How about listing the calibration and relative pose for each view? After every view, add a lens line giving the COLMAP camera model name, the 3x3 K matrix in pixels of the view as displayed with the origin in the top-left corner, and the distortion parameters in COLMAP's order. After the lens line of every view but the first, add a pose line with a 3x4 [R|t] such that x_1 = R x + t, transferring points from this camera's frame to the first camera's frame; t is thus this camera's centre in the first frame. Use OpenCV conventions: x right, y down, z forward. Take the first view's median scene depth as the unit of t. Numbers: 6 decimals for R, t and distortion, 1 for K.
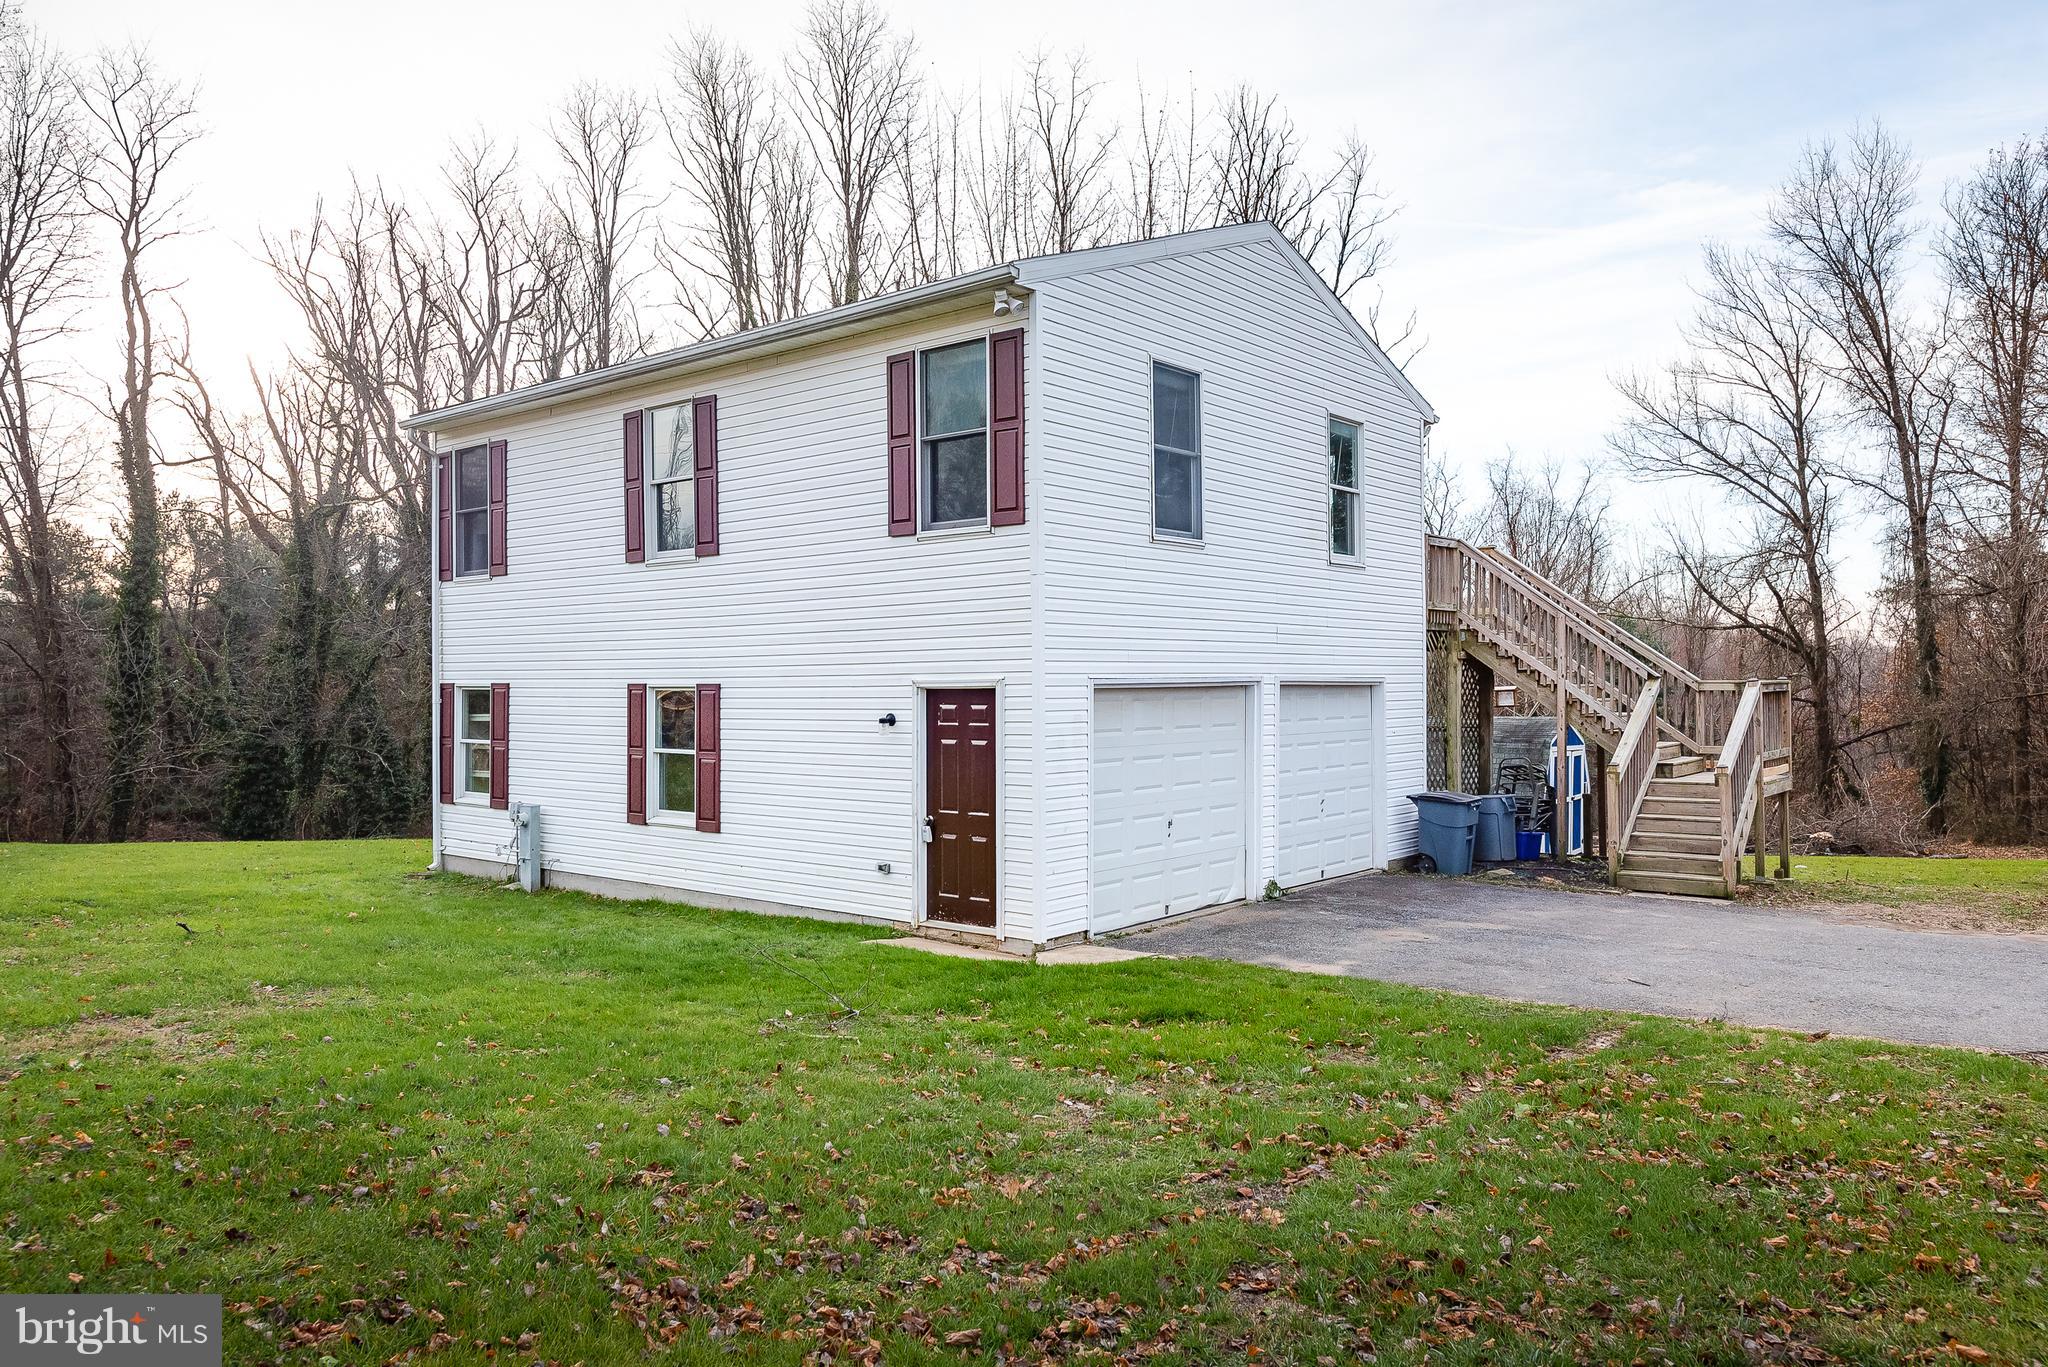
lens RADIAL K [[1388.9, 0, 1022.6], [0, 1388.9, 674.0], [0, 0, 1]] dist [0.010210, 0.002043]
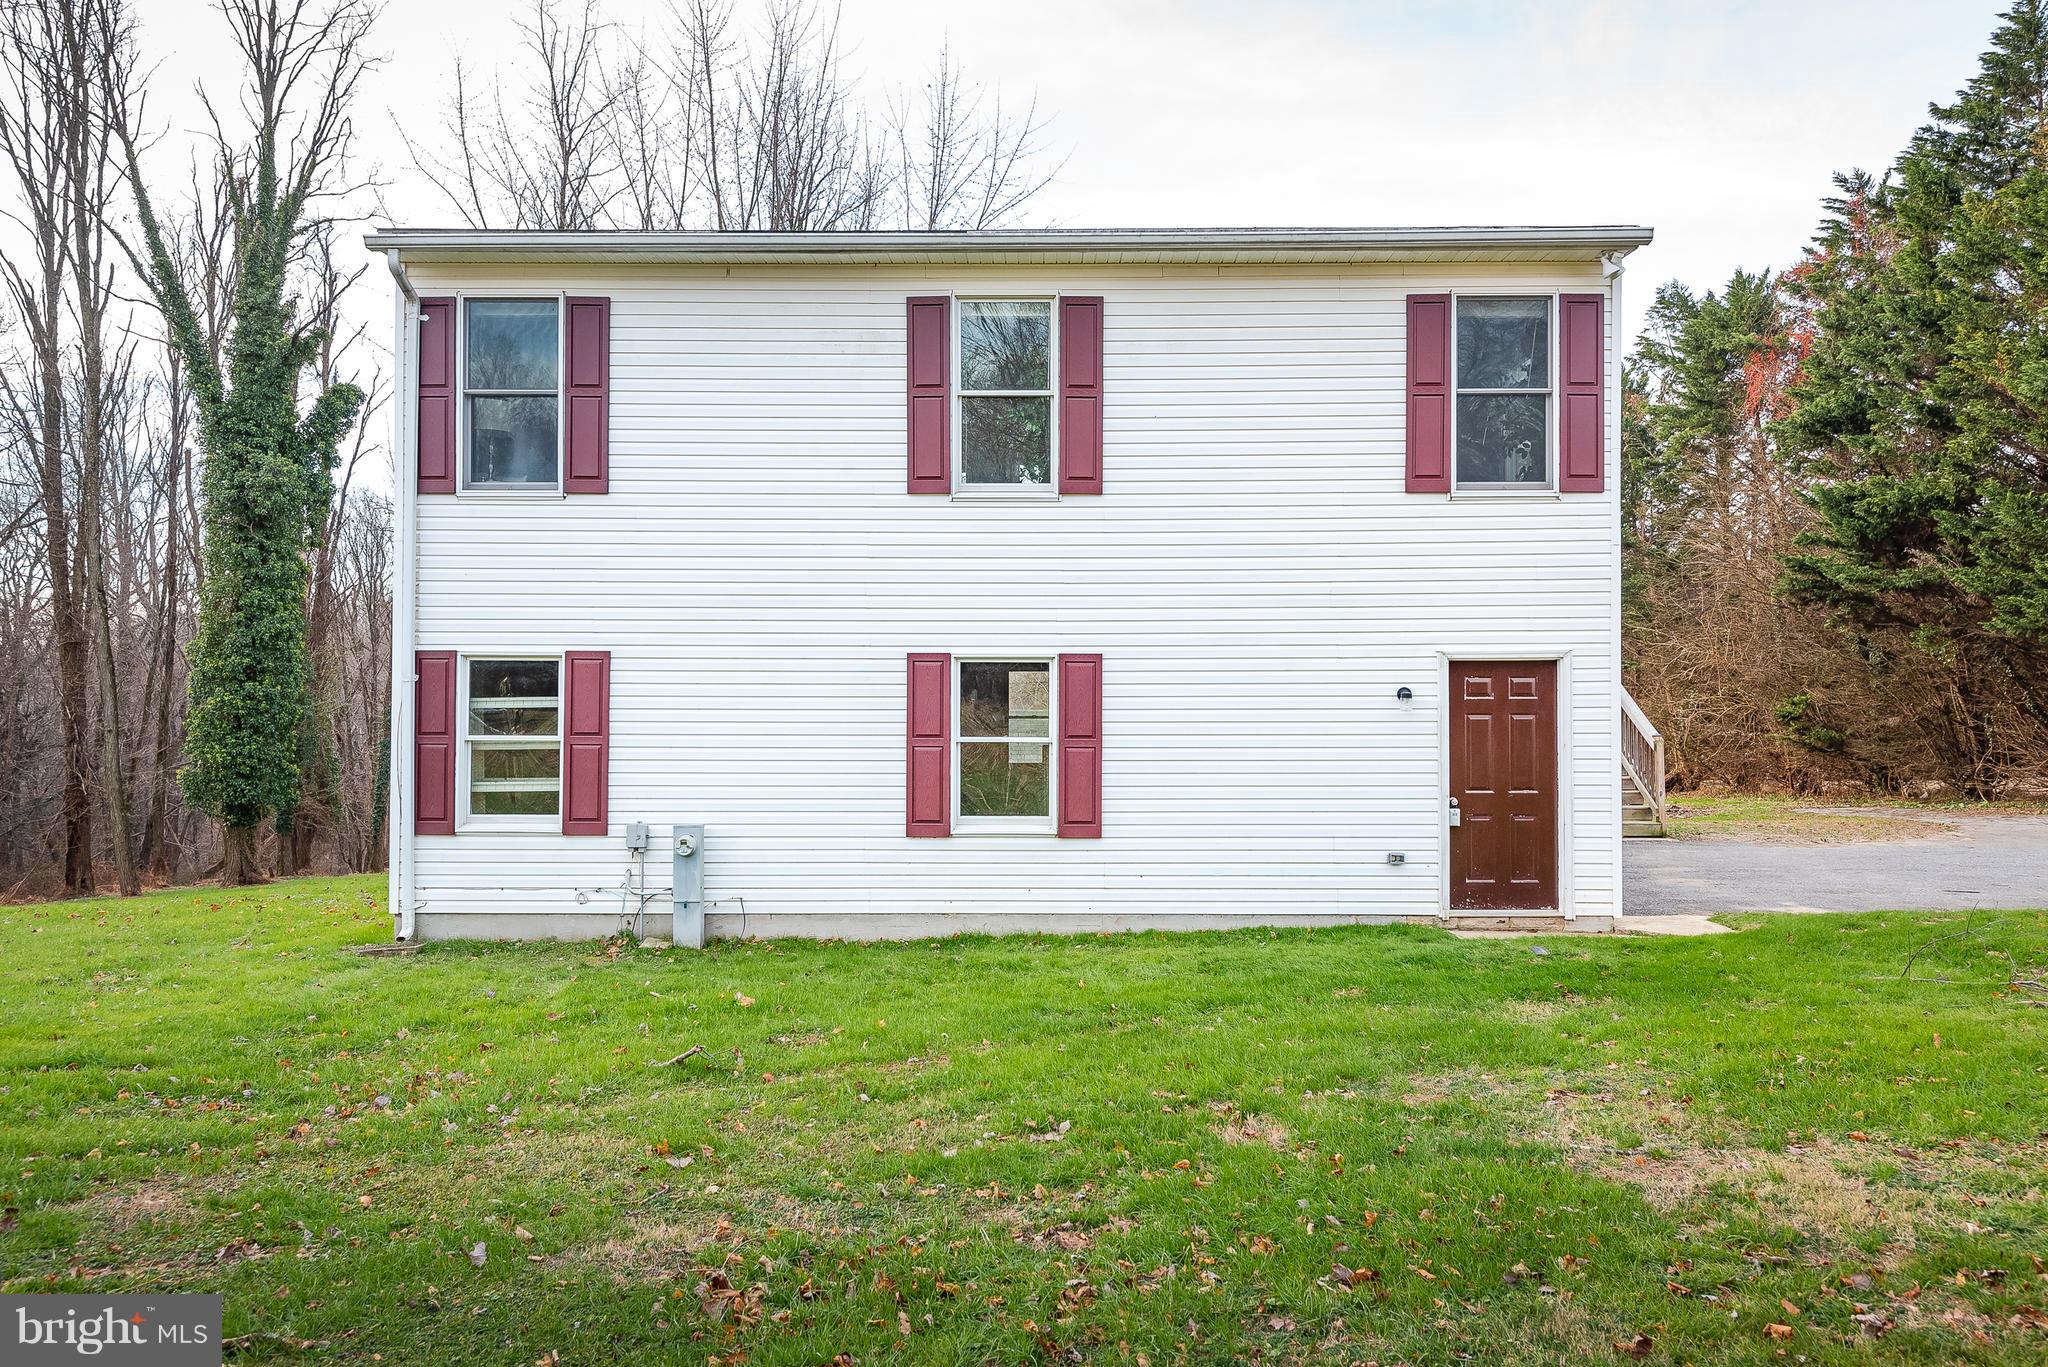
lens RADIAL K [[1115.7, 0, 1024.5], [0, 1115.7, 657.3], [0, 0, 1]] dist [0.005552, 0.000218]
pose [[0.775039, 0.011428, 0.631810, -0.640910], [-0.007918, 0.999934, -0.008374, 0.014276], [-0.631864, 0.001488, 0.775078, 0.506816]]
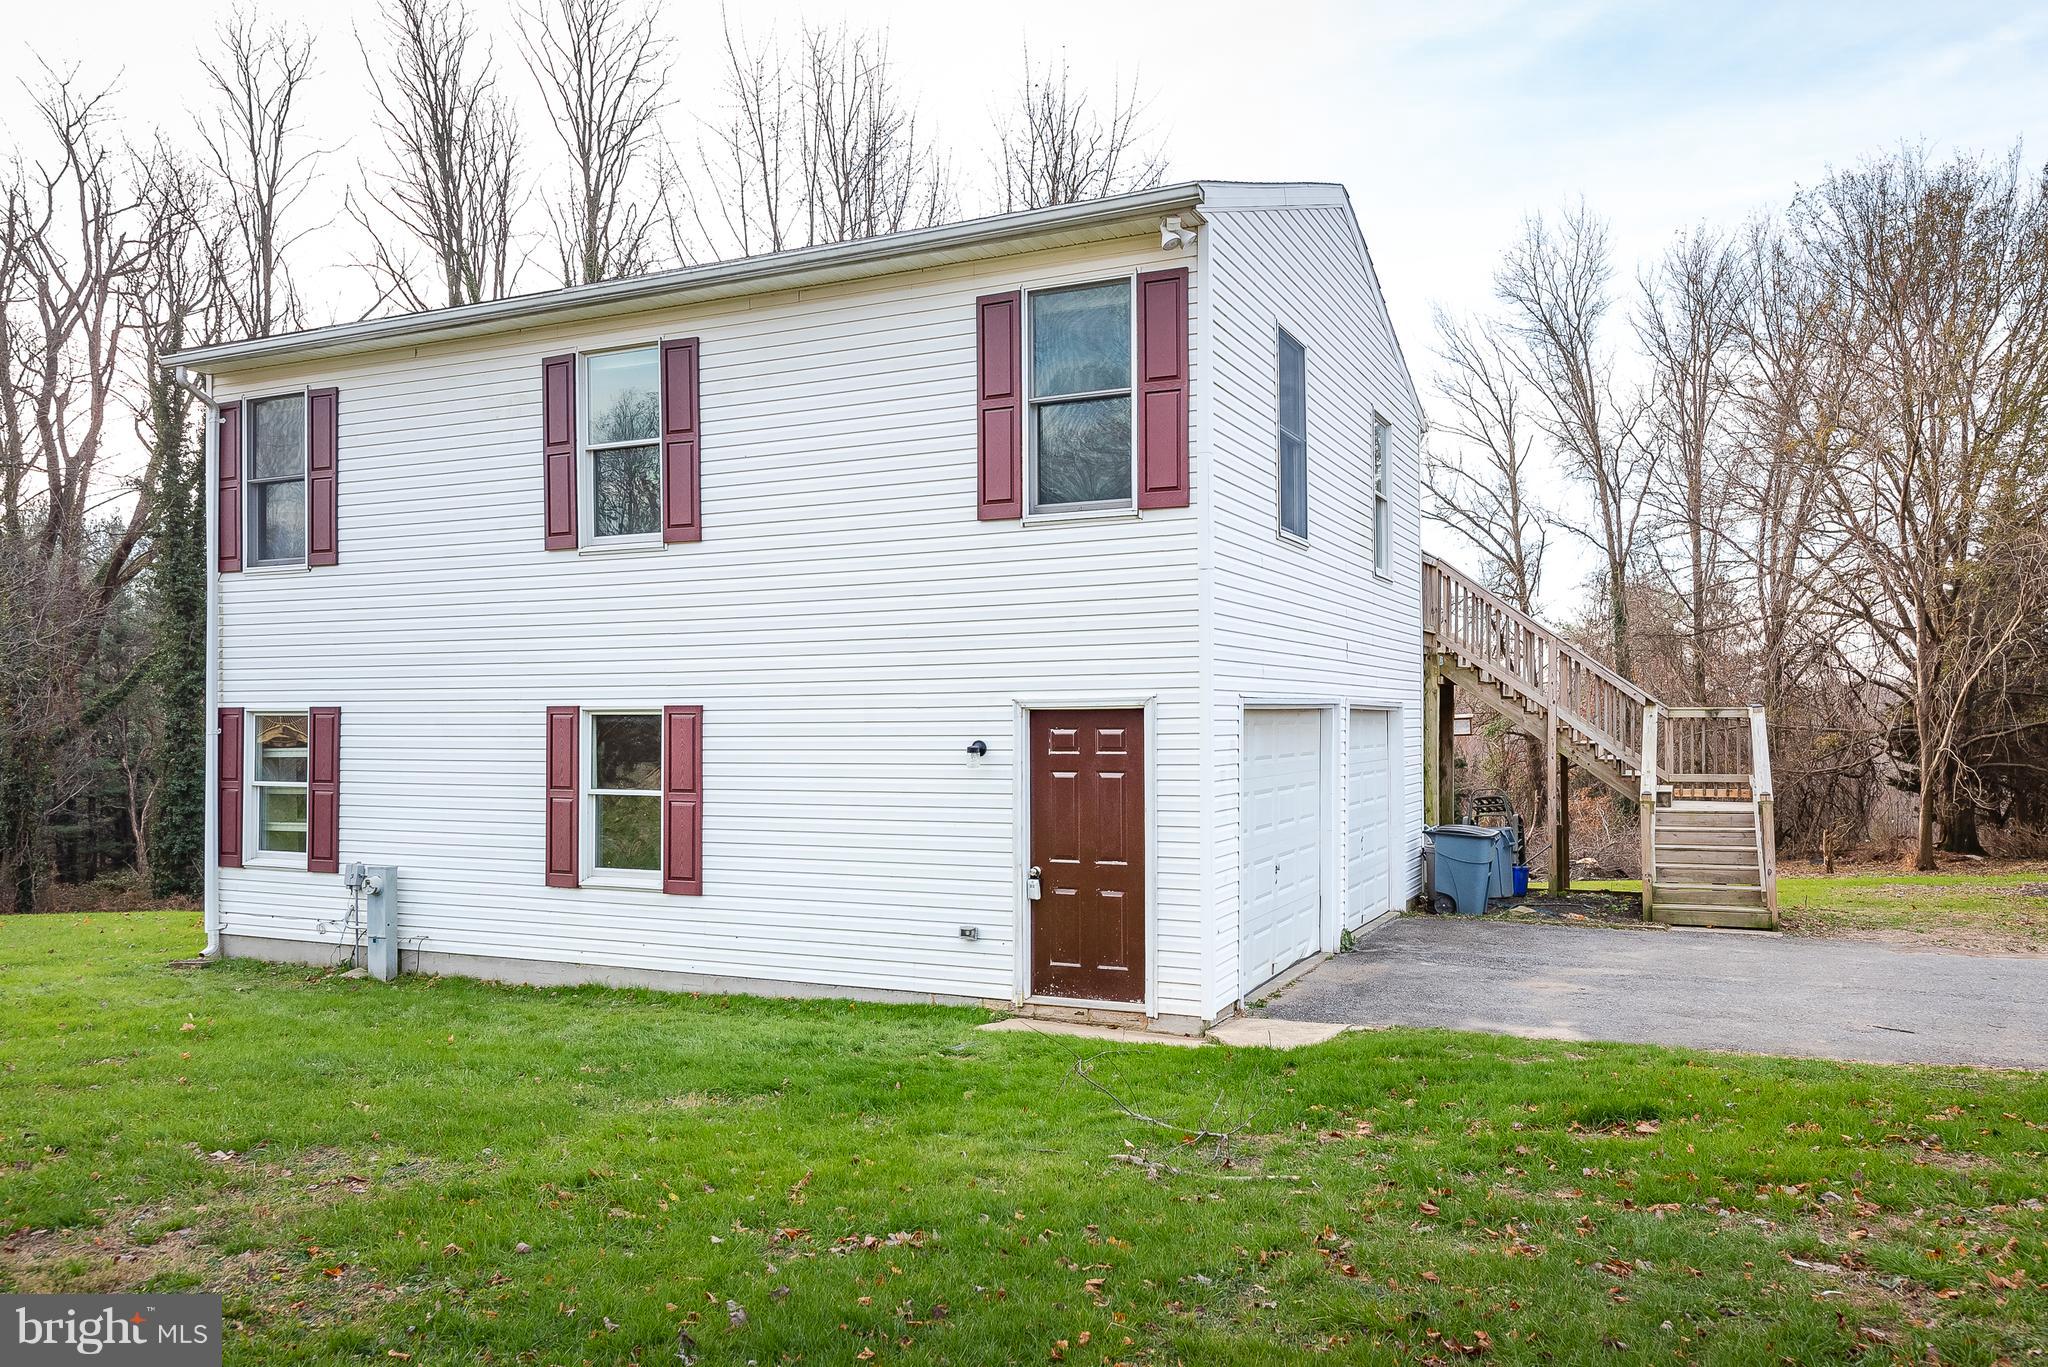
lens RADIAL K [[1413.0, 0, 1025.8], [0, 1413.0, 701.9], [0, 0, 1]] dist [0.012327, 0.000748]
pose [[0.963996, 0.003911, 0.265888, -0.245162], [-0.001855, 0.999966, -0.007984, 0.010720], [-0.265910, 0.007203, 0.963971, 0.175088]]
